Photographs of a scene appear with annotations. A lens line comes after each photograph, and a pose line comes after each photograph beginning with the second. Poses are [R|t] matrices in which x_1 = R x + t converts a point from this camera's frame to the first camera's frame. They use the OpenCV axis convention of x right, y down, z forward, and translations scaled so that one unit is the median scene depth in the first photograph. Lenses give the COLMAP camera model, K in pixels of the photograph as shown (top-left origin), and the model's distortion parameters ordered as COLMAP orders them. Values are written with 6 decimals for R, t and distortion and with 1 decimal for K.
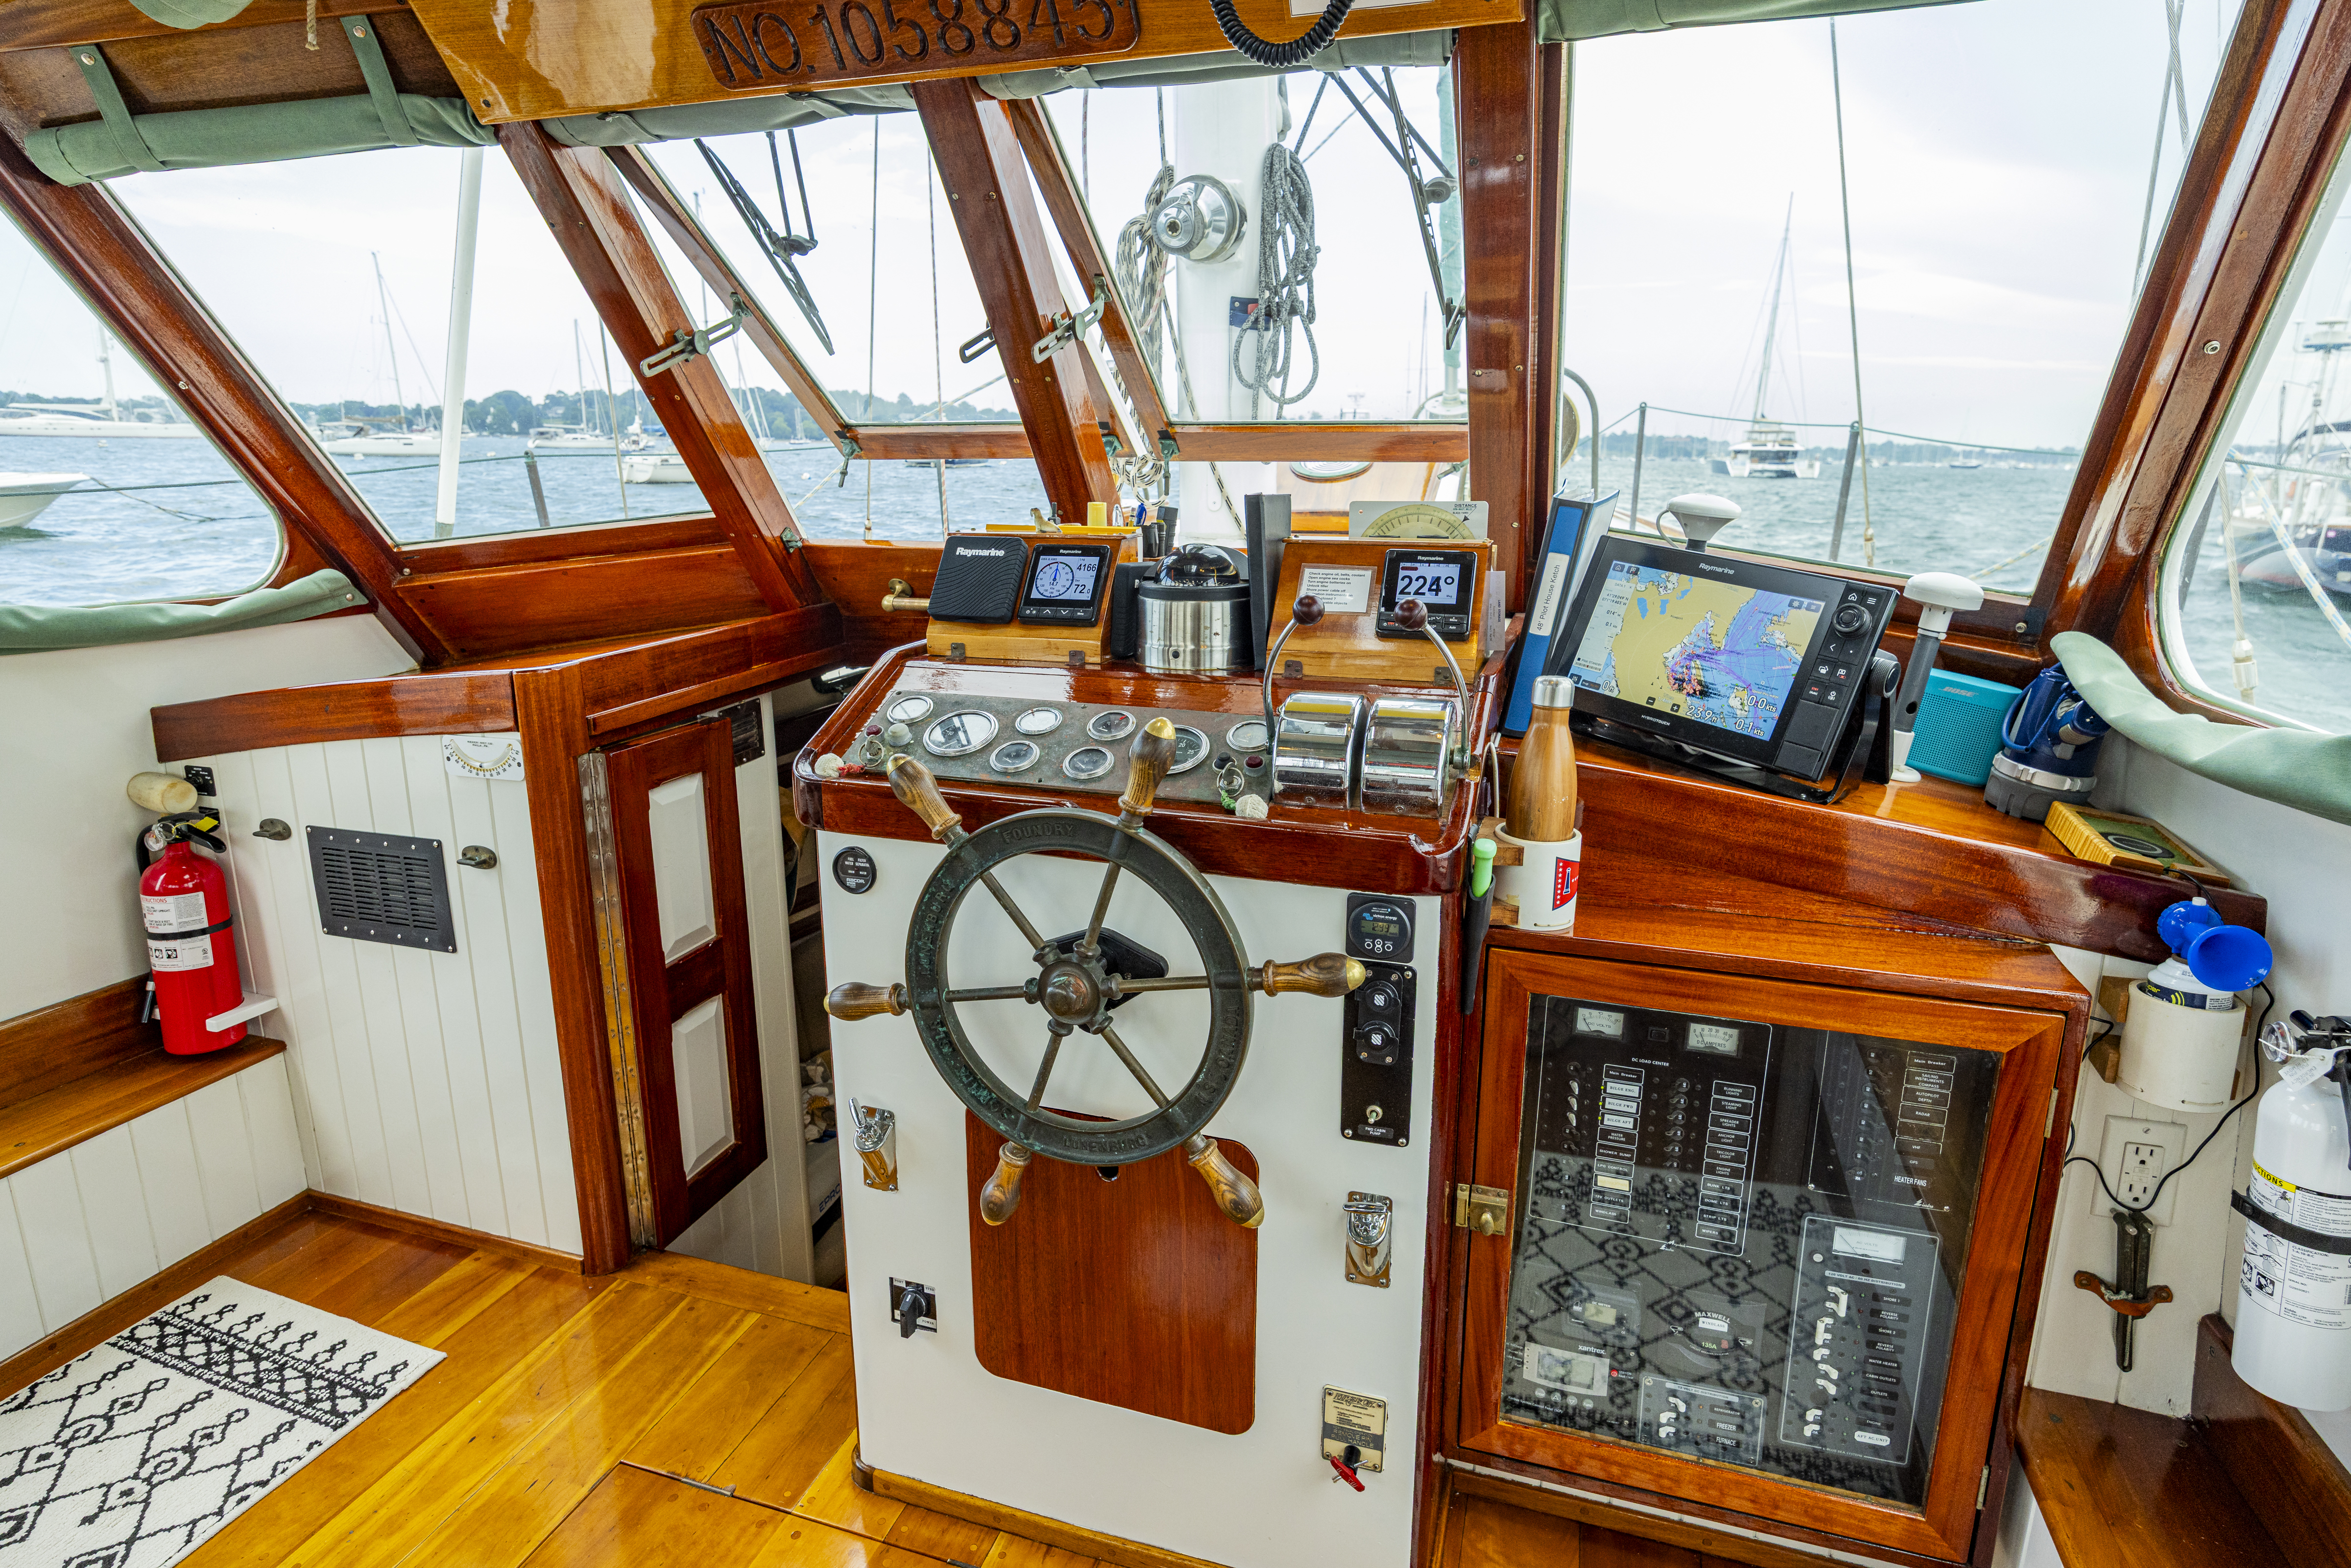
lens RADIAL K [[1286.3, 0, 1170.5], [0, 1286.3, 776.8], [0, 0, 1]] dist [-0.004383, -0.001100]
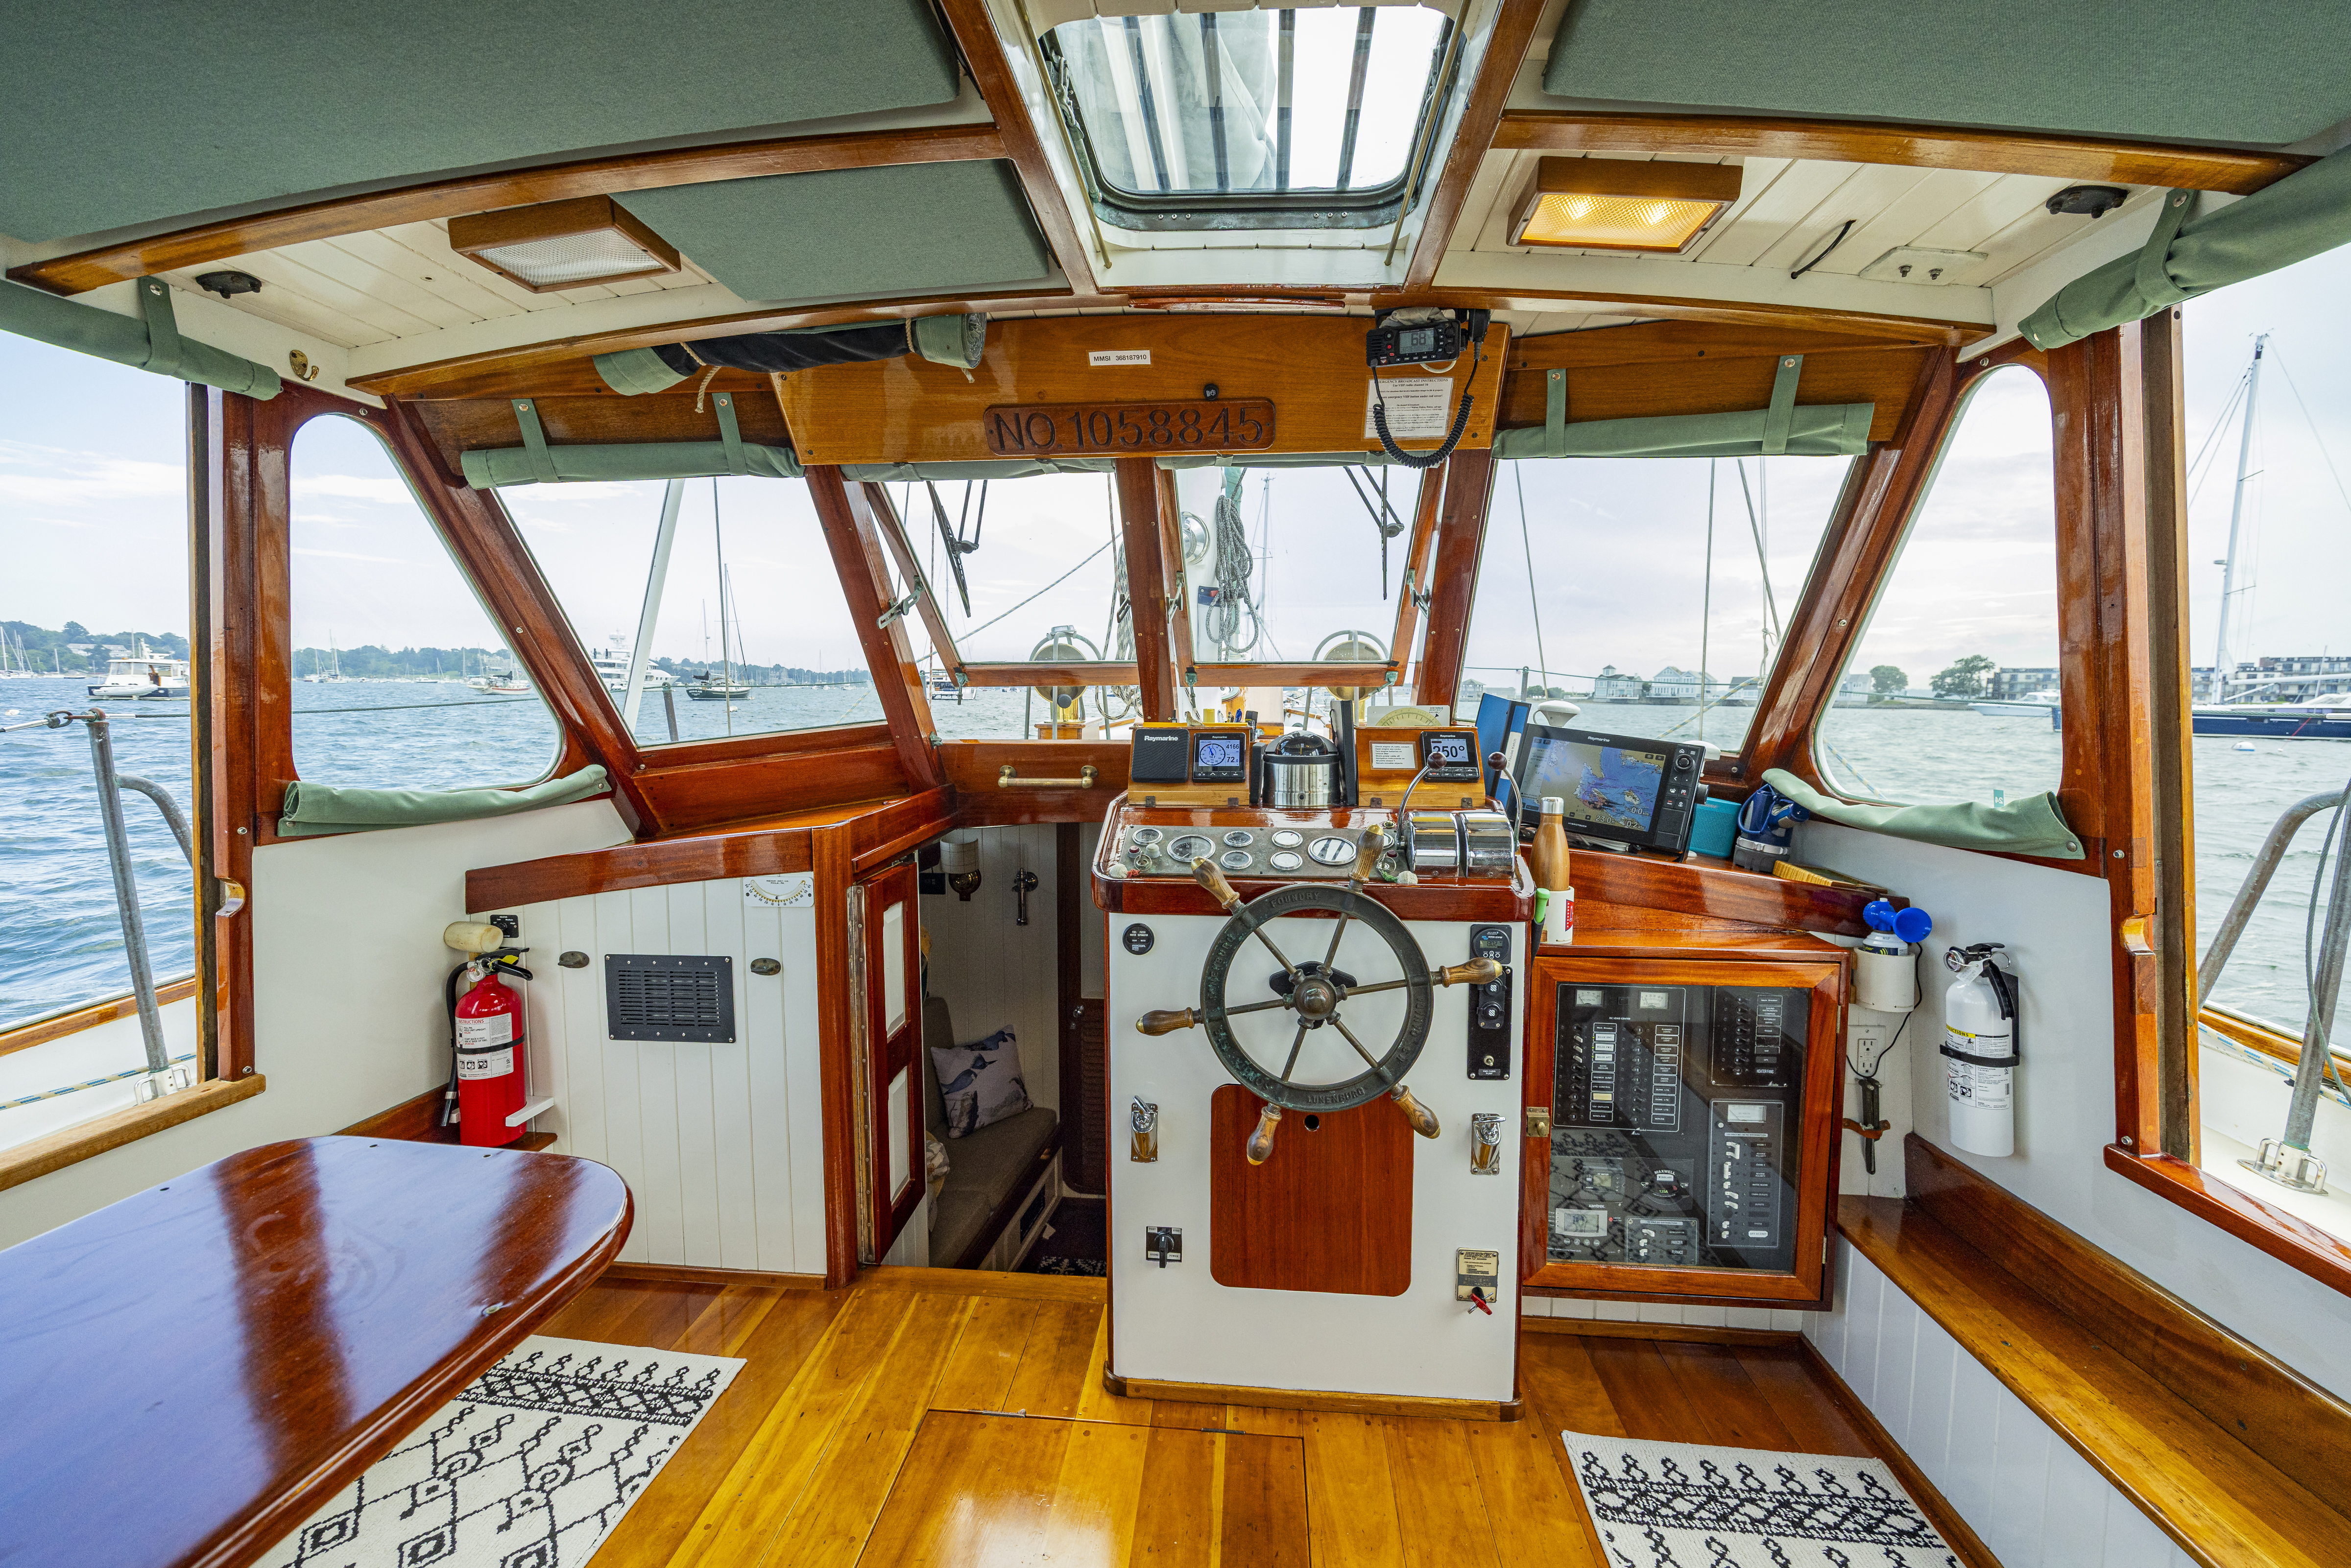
lens RADIAL K [[949.6, 0, 1174.4], [0, 949.6, 776.9], [0, 0, 1]] dist [-0.006736, 0.000713]
pose [[0.973073, -0.022559, 0.229392, -0.412577], [0.058676, 0.986657, -0.151871, 0.050978], [-0.222906, 0.161241, 0.961413, -0.117374]]
